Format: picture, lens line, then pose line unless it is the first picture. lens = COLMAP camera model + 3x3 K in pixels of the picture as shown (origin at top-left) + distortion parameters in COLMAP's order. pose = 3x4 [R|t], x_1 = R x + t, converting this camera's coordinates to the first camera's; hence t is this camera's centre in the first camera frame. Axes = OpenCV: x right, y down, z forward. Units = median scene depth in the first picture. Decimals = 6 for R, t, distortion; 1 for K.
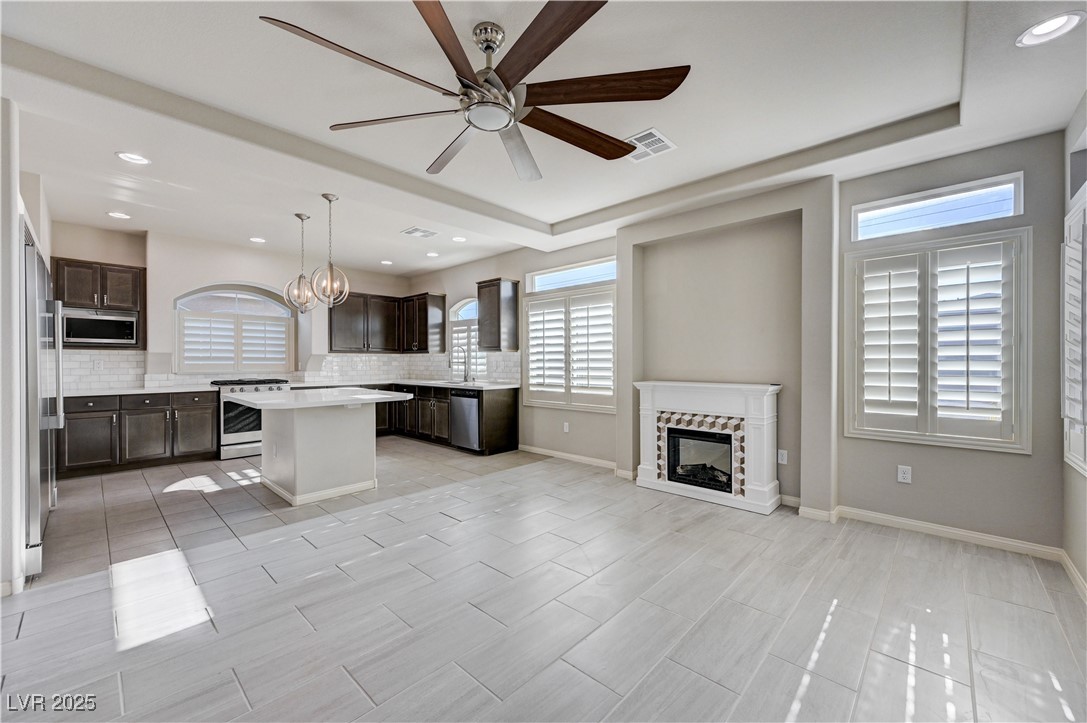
lens RADIAL K [[434.3, 0, 532.2], [0, 434.3, 366.7], [0, 0, 1]] dist [-0.001855, -0.000749]
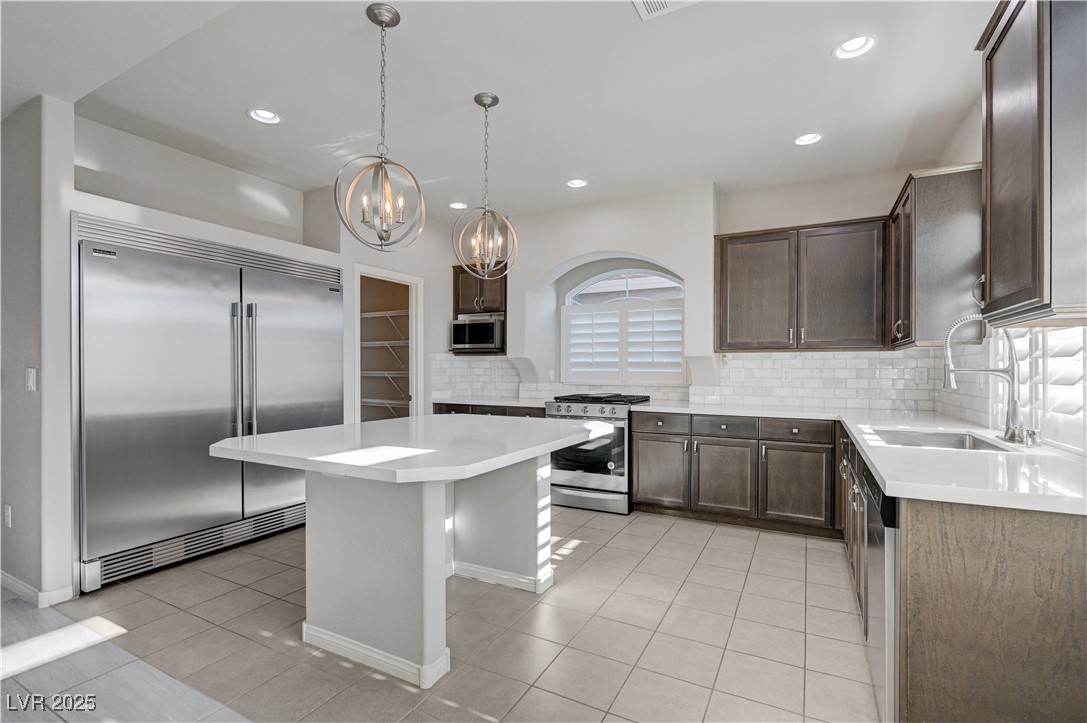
lens RADIAL K [[486.6, 0, 564.8], [0, 486.6, 377.8], [0, 0, 1]] dist [-0.001619, -0.000736]
pose [[0.283220, 0.018112, -0.958884, 0.076738], [-0.014744, 0.999786, 0.014529, -0.008957], [0.958942, 0.010023, 0.283426, 0.857781]]
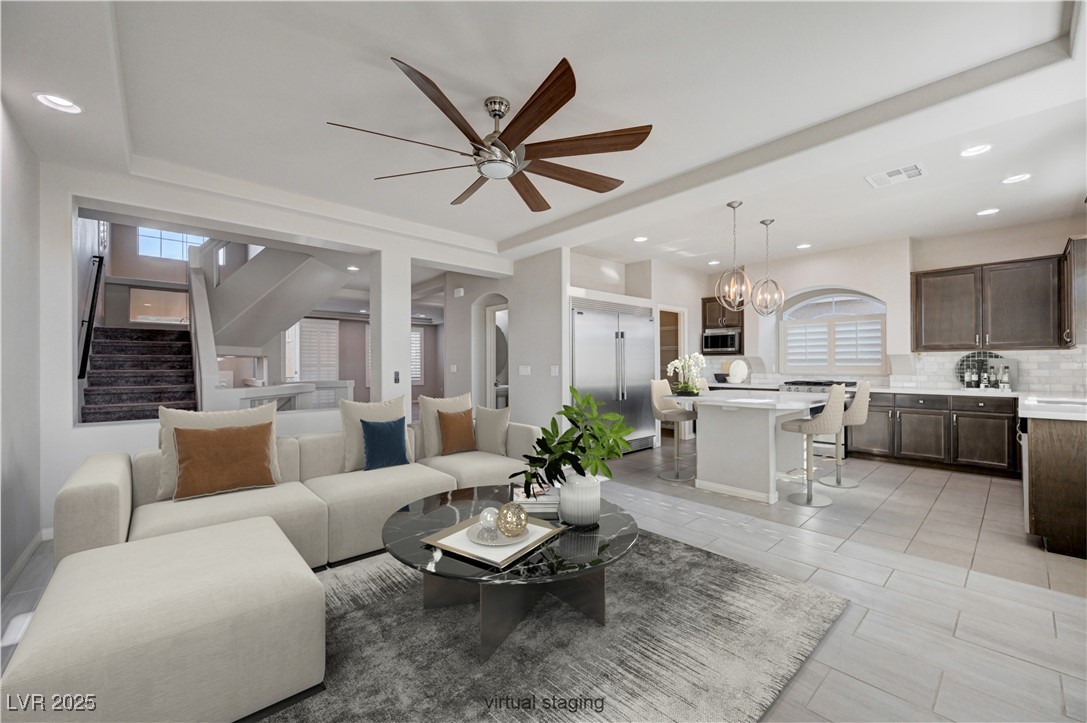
lens RADIAL K [[434.3, 0, 554.8], [0, 434.3, 364.7], [0, 0, 1]] dist [-0.001855, -0.000749]
pose [[-0.069694, 0.000907, -0.997568, 0.487155], [-0.008962, 0.999959, 0.001535, -0.005667], [0.997528, 0.009048, -0.069683, 0.530547]]
